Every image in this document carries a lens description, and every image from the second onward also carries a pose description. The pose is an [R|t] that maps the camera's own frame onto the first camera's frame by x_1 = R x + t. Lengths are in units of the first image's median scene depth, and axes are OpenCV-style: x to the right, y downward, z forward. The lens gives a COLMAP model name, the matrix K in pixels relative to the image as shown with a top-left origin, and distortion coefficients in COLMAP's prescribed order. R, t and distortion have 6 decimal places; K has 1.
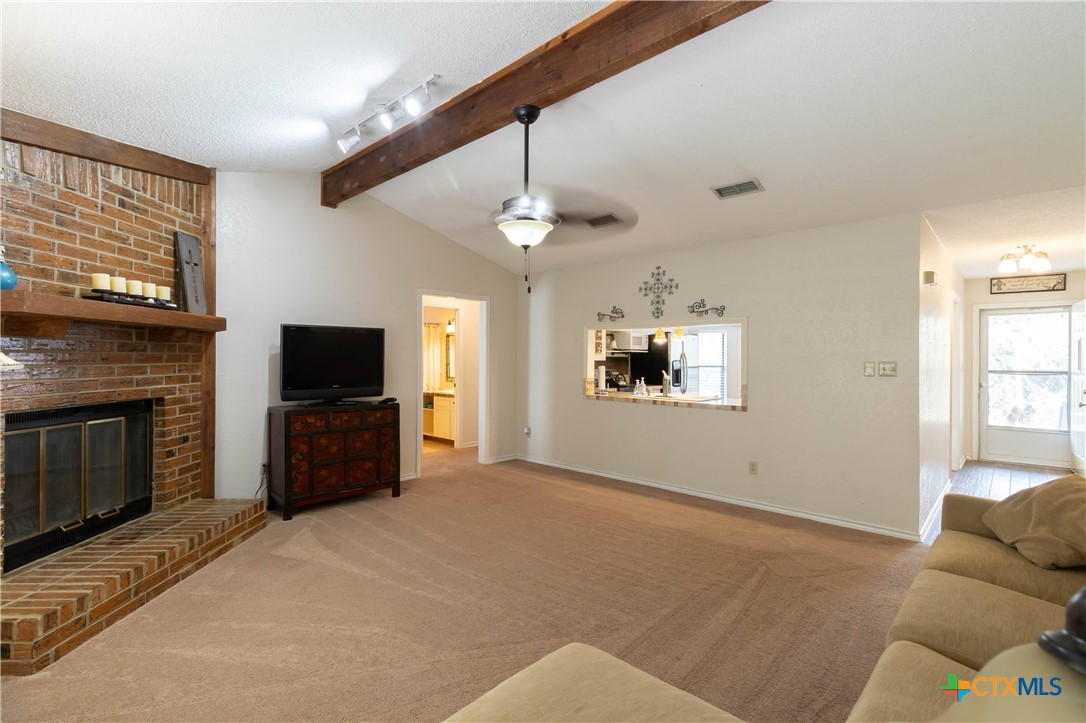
lens RADIAL K [[501.4, 0, 537.9], [0, 501.4, 358.0], [0, 0, 1]] dist [-0.001101, -0.000238]
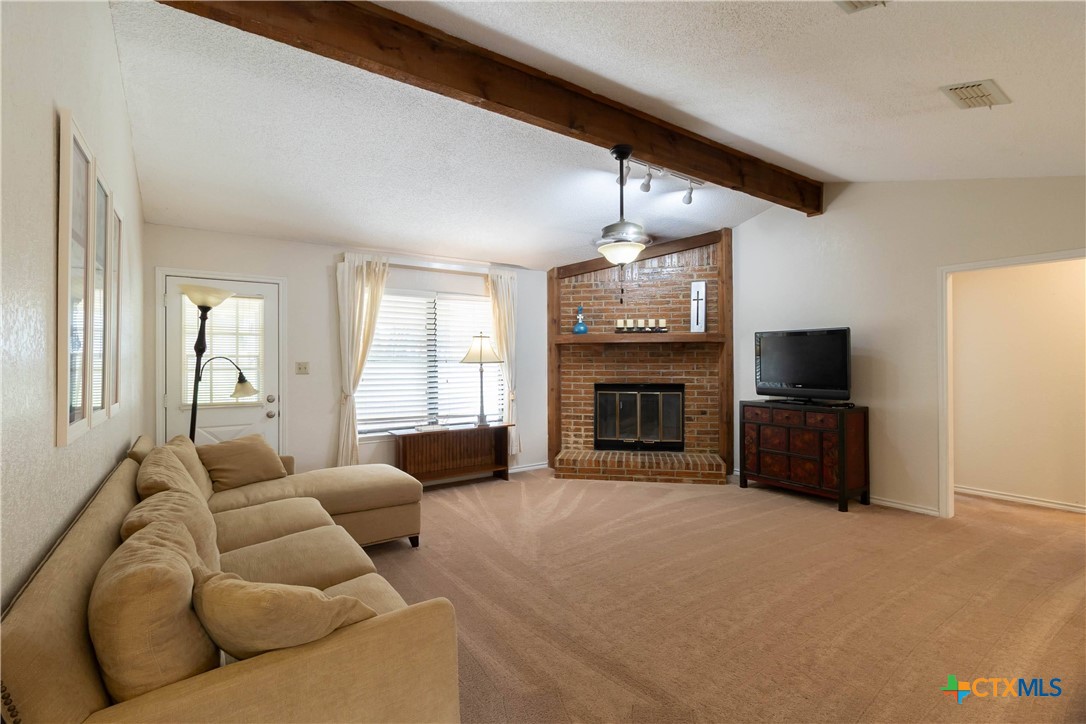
lens RADIAL K [[501.4, 0, 537.9], [0, 501.4, 358.5], [0, 0, 1]] dist [-0.001101, -0.000238]
pose [[-0.195705, -0.004213, -0.980654, 0.708588], [0.002992, 0.999984, -0.004893, 0.000923], [0.980658, -0.003891, -0.195689, 0.618903]]
